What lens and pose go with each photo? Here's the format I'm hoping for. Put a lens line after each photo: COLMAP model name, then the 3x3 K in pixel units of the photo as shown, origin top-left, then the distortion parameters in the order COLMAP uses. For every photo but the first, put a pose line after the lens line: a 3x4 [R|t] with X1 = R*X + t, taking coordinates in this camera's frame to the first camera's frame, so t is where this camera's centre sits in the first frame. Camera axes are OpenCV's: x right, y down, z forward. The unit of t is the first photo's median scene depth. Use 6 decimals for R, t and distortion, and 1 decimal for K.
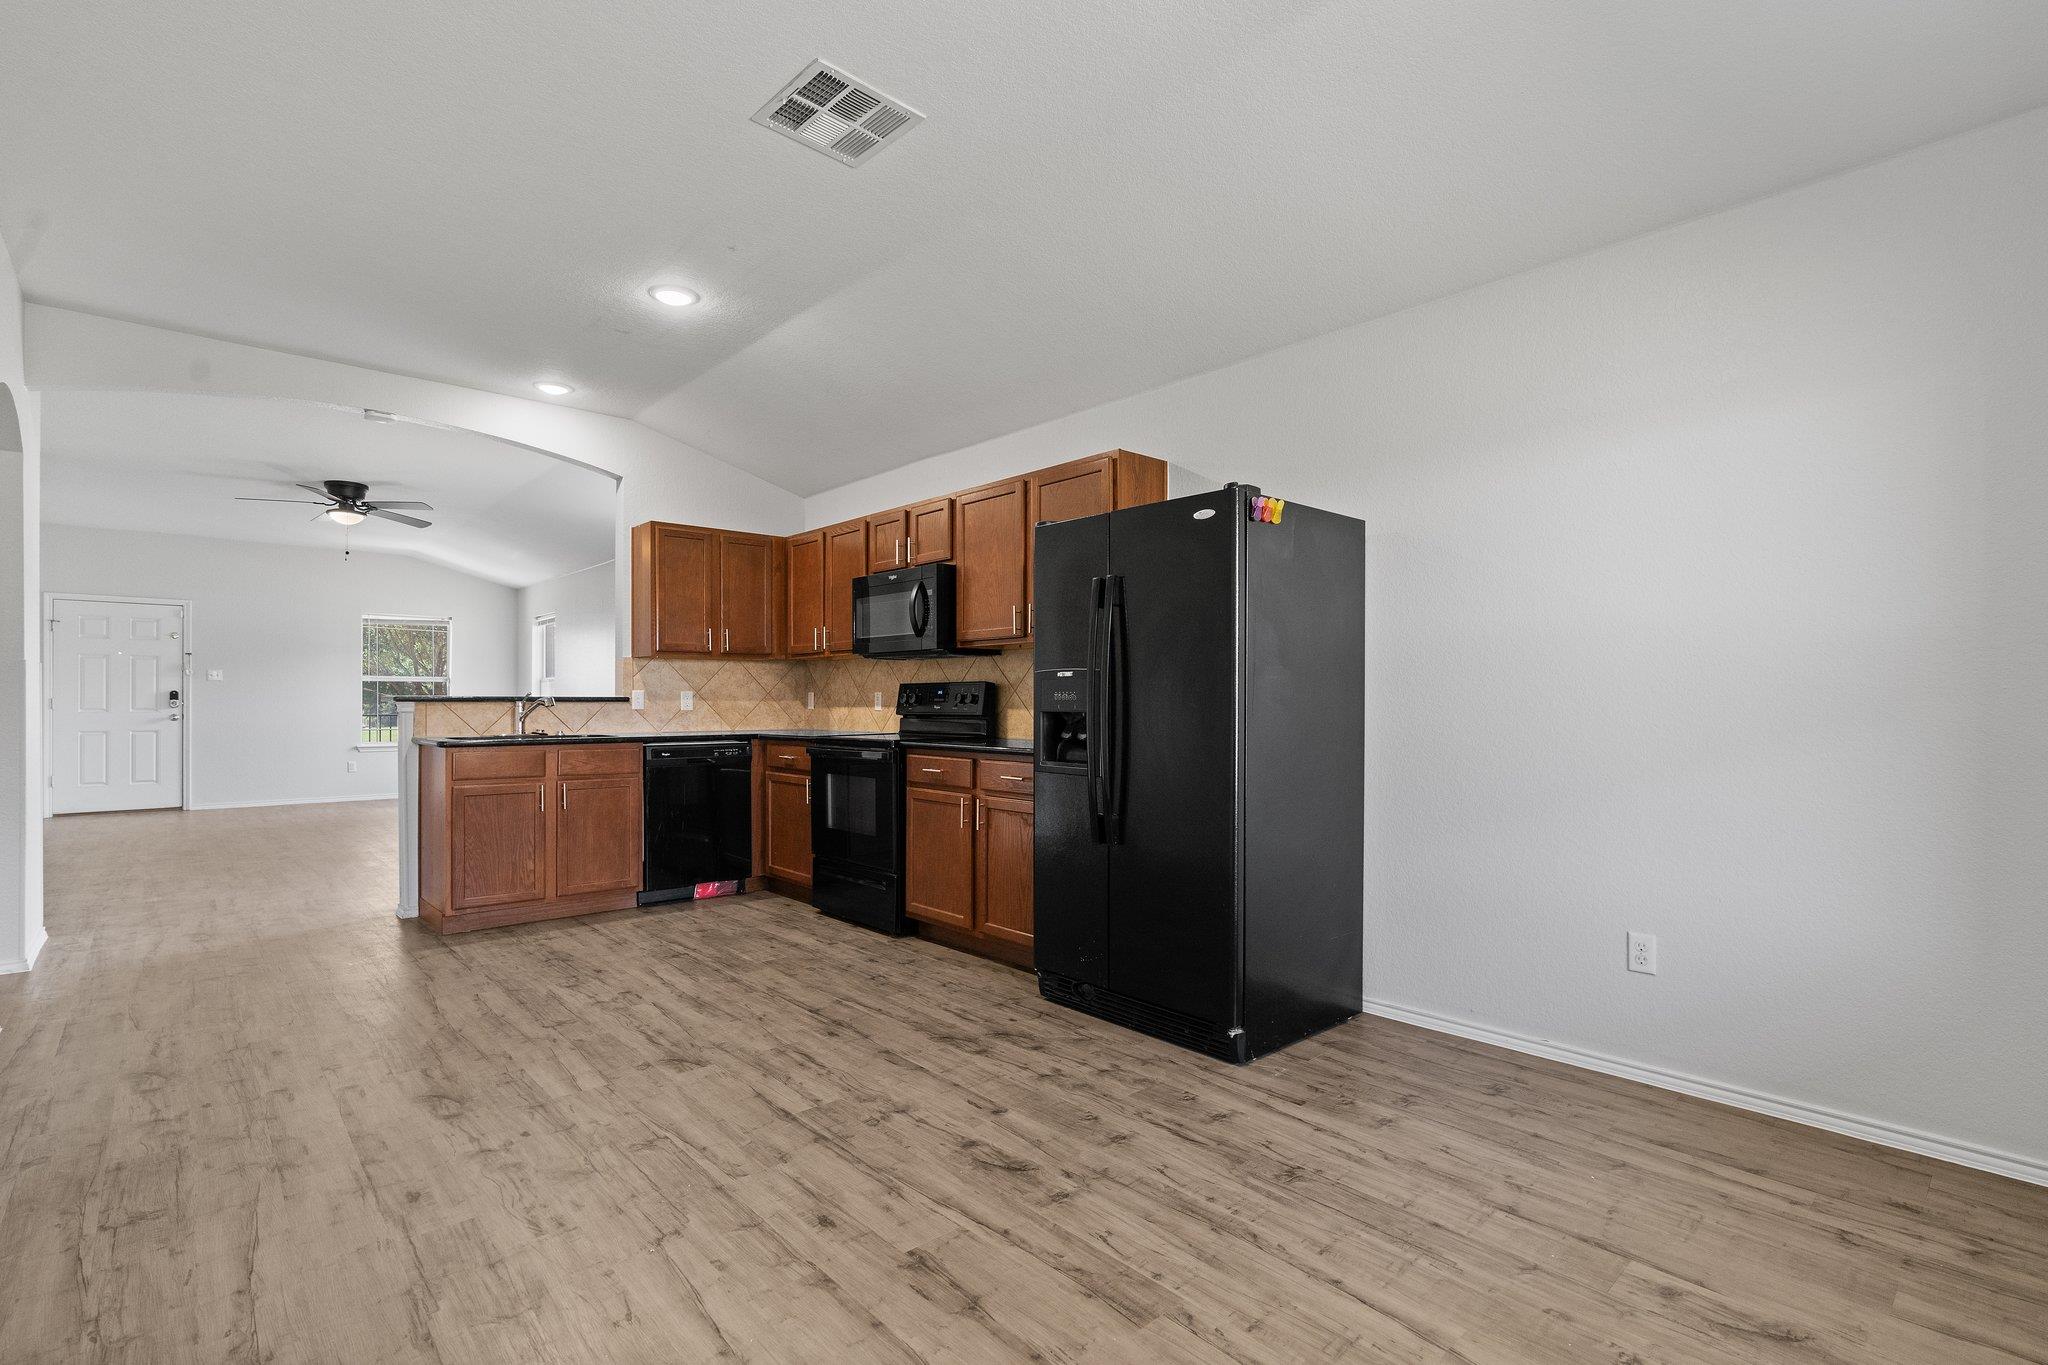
lens RADIAL K [[950.9, 0, 1032.6], [0, 950.9, 699.2], [0, 0, 1]] dist [-0.013476, 0.007071]
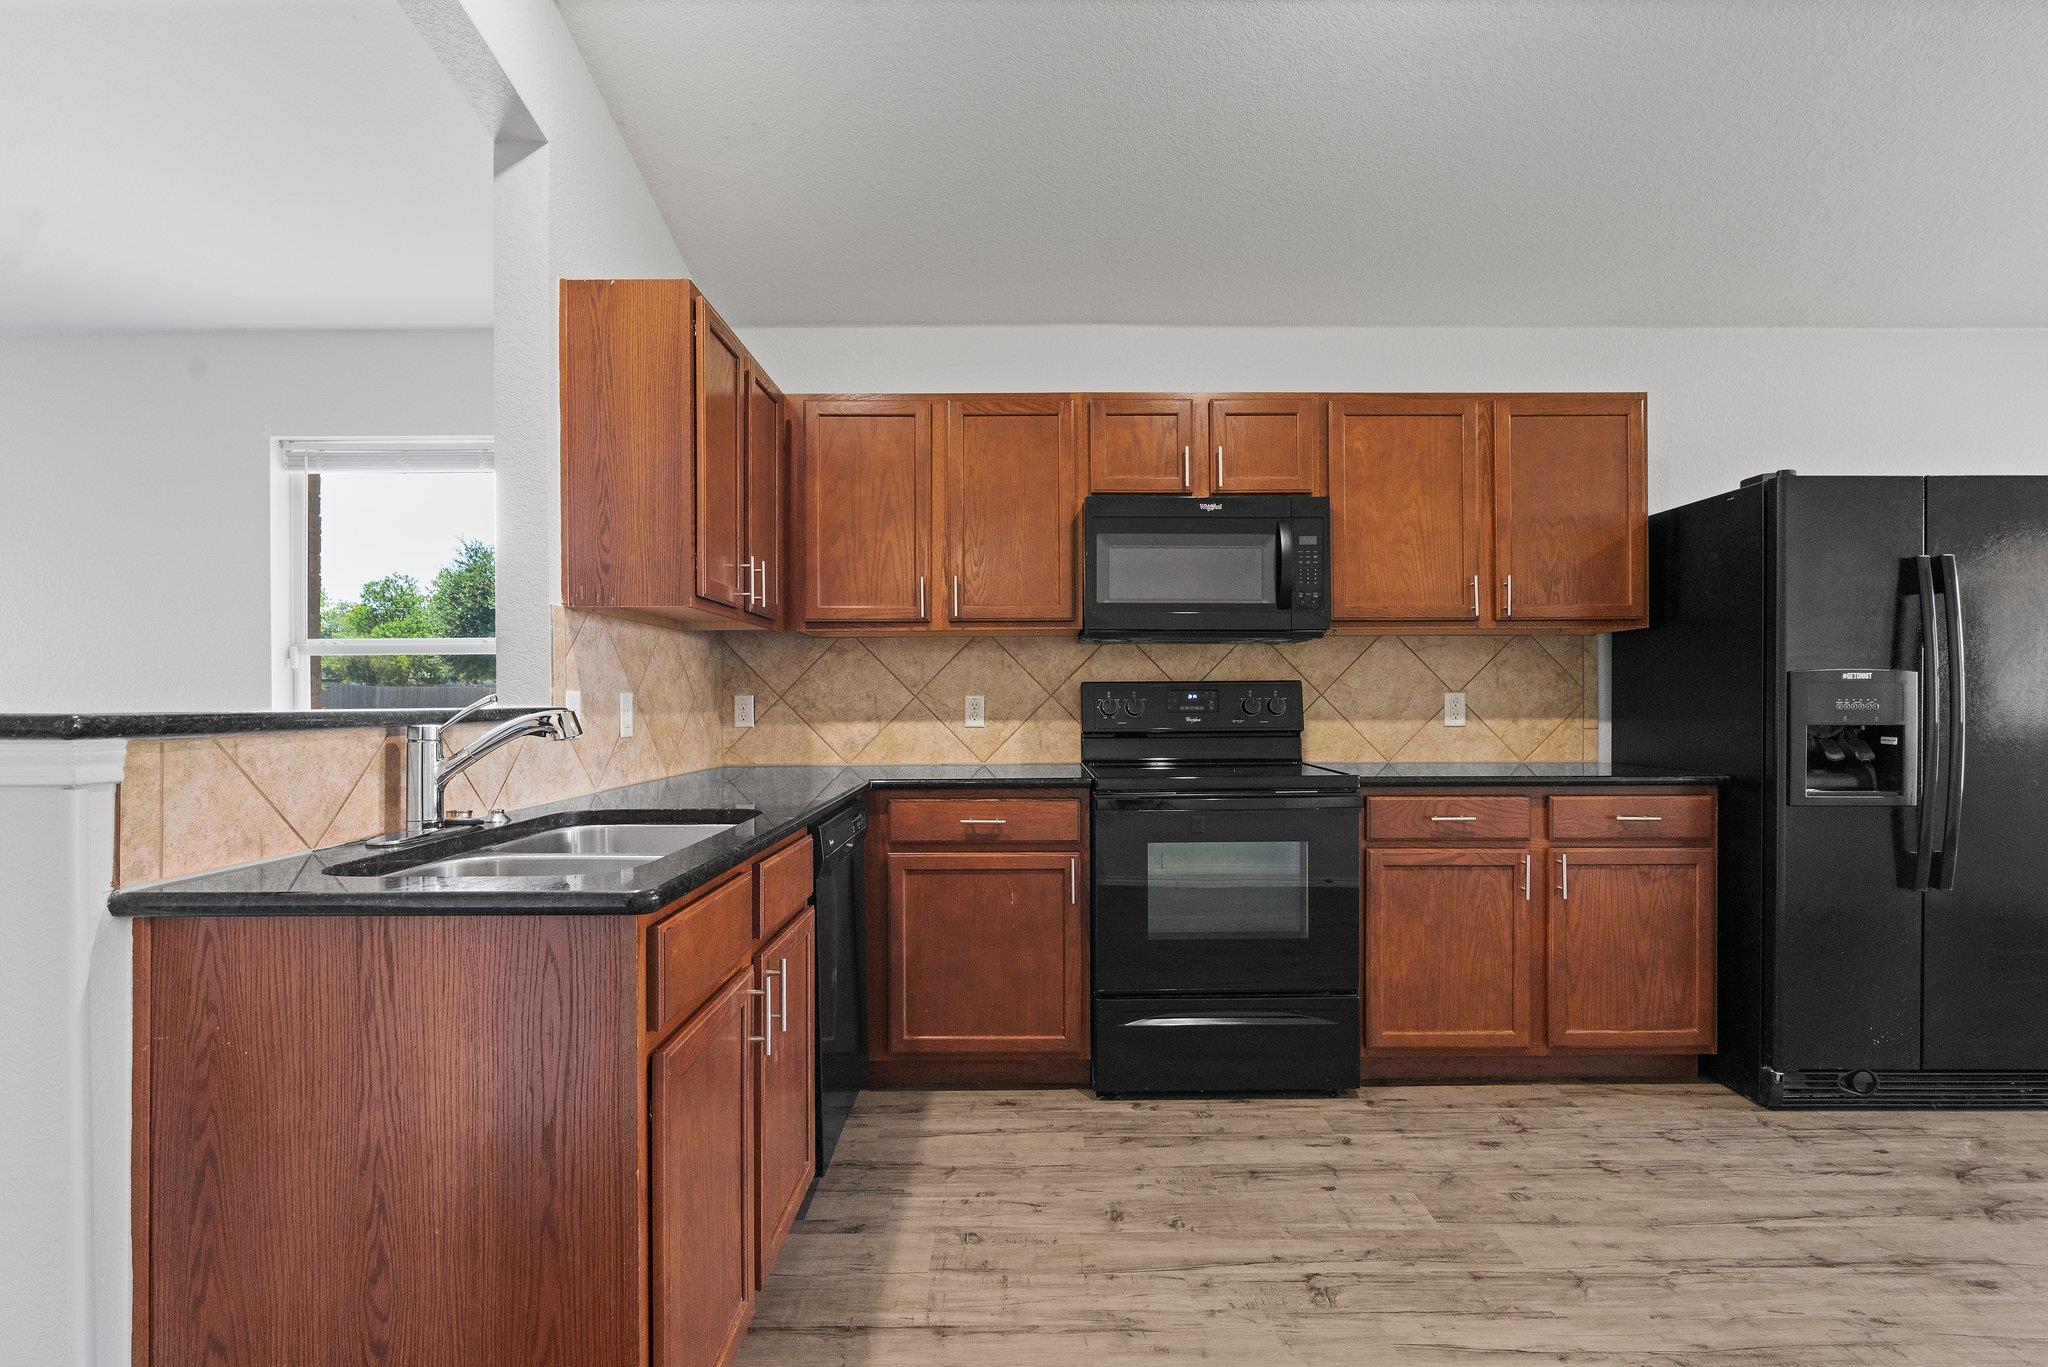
lens RADIAL K [[950.9, 0, 1032.6], [0, 950.9, 700.2], [0, 0, 1]] dist [-0.013476, 0.007071]
pose [[0.668934, -0.001928, 0.743319, -0.722806], [0.001412, 0.999998, 0.001324, -0.006442], [-0.743320, 0.000164, 0.668936, 0.728901]]
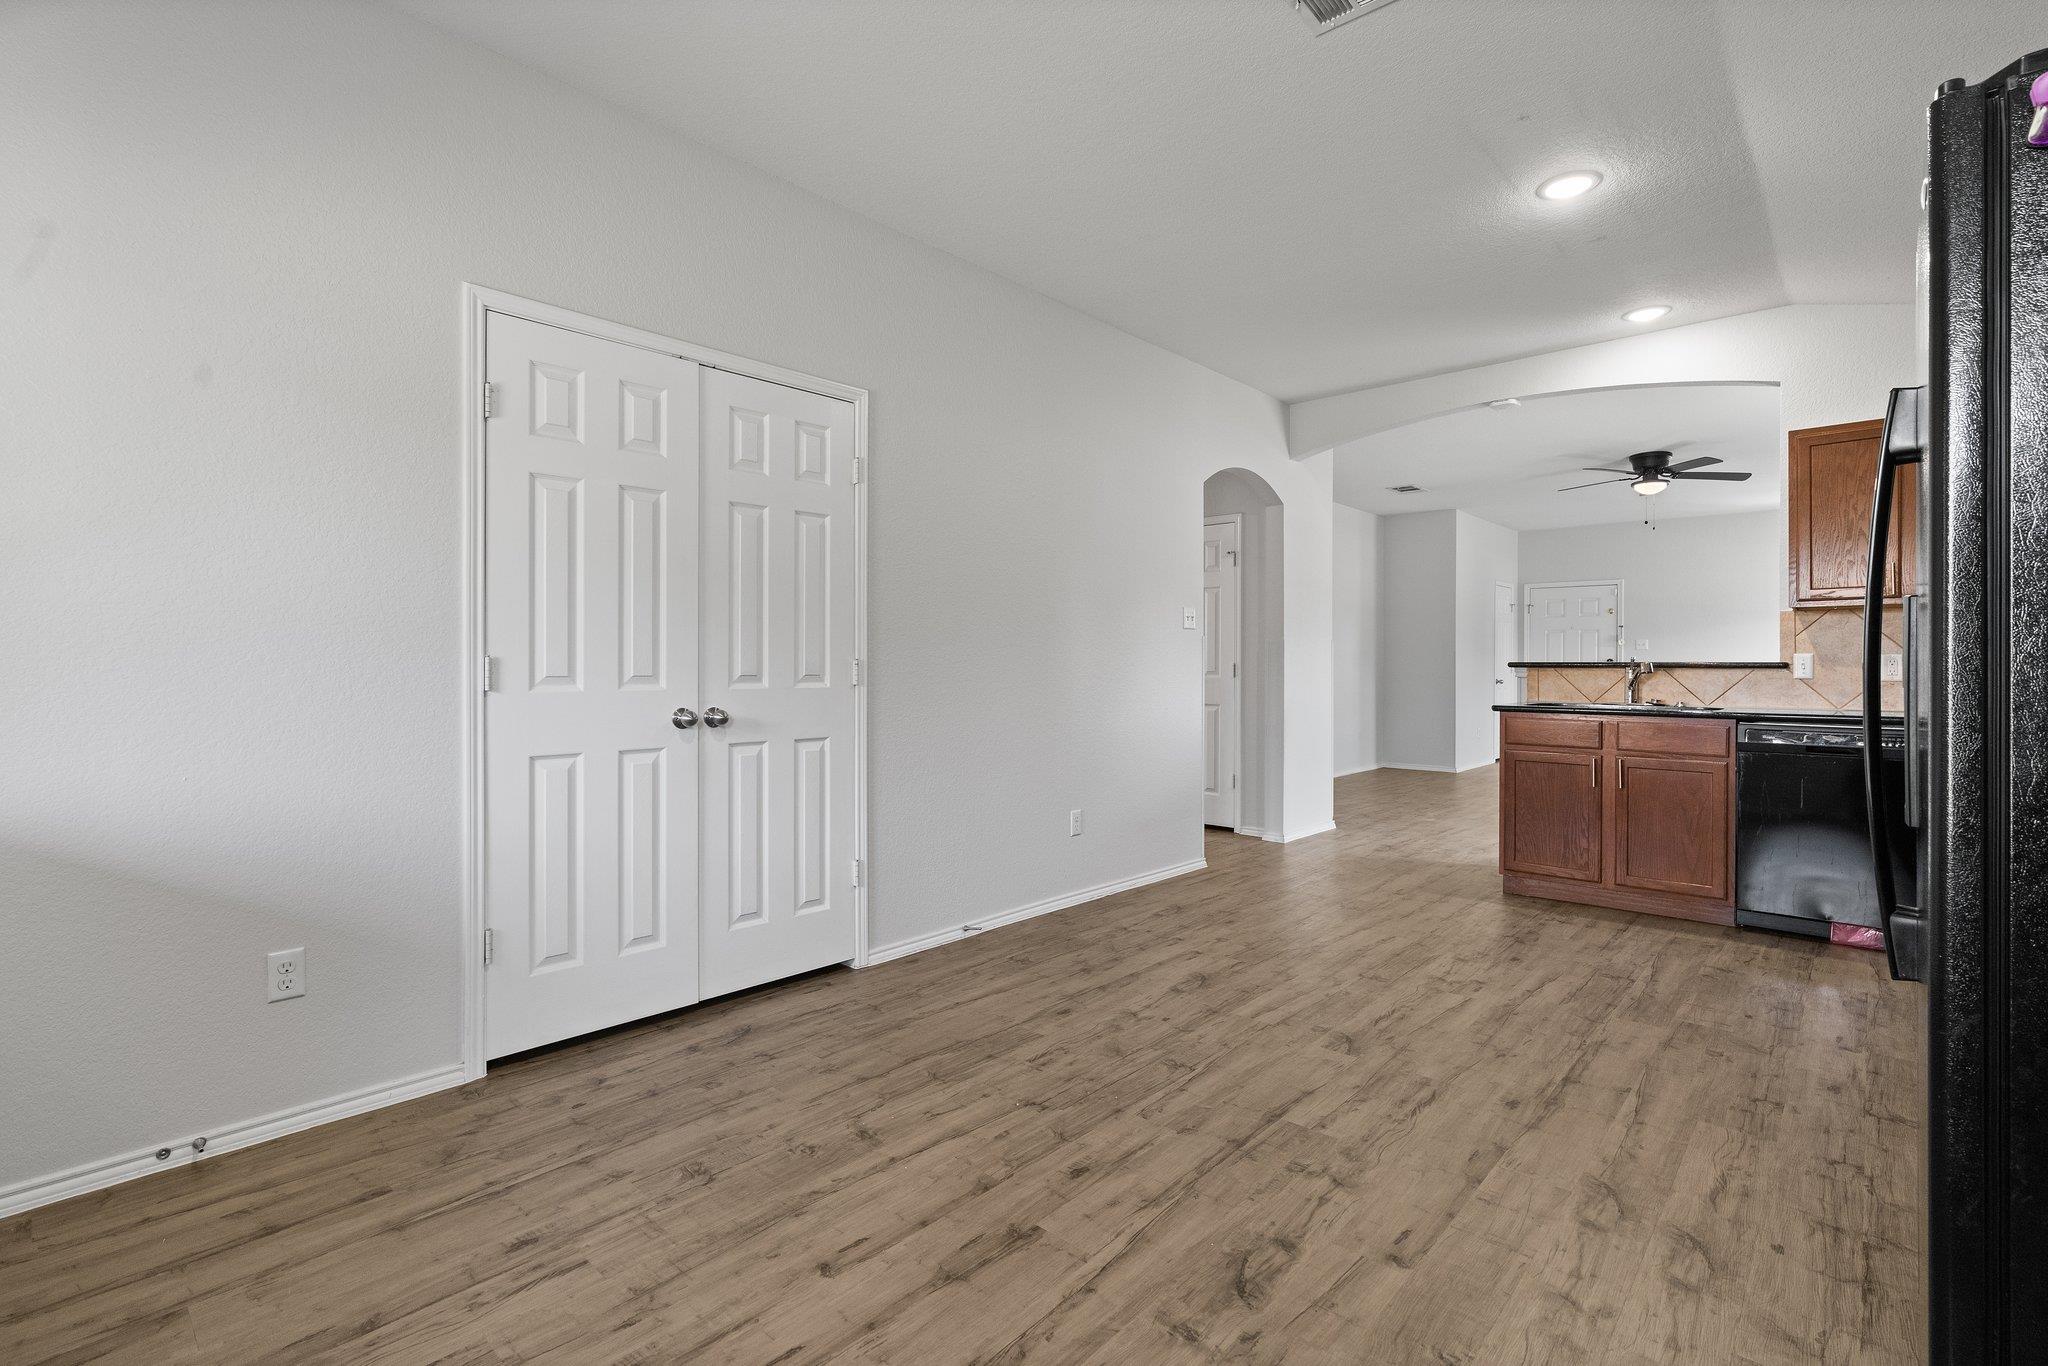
lens RADIAL K [[938.7, 0, 1020.2], [0, 938.7, 658.6], [0, 0, 1]] dist [-0.001080, 0.000733]
pose [[0.086432, -0.008199, -0.996224, 0.352087], [-0.001612, 0.999964, -0.008370, 0.002455], [0.996256, 0.002329, 0.086416, 0.377900]]
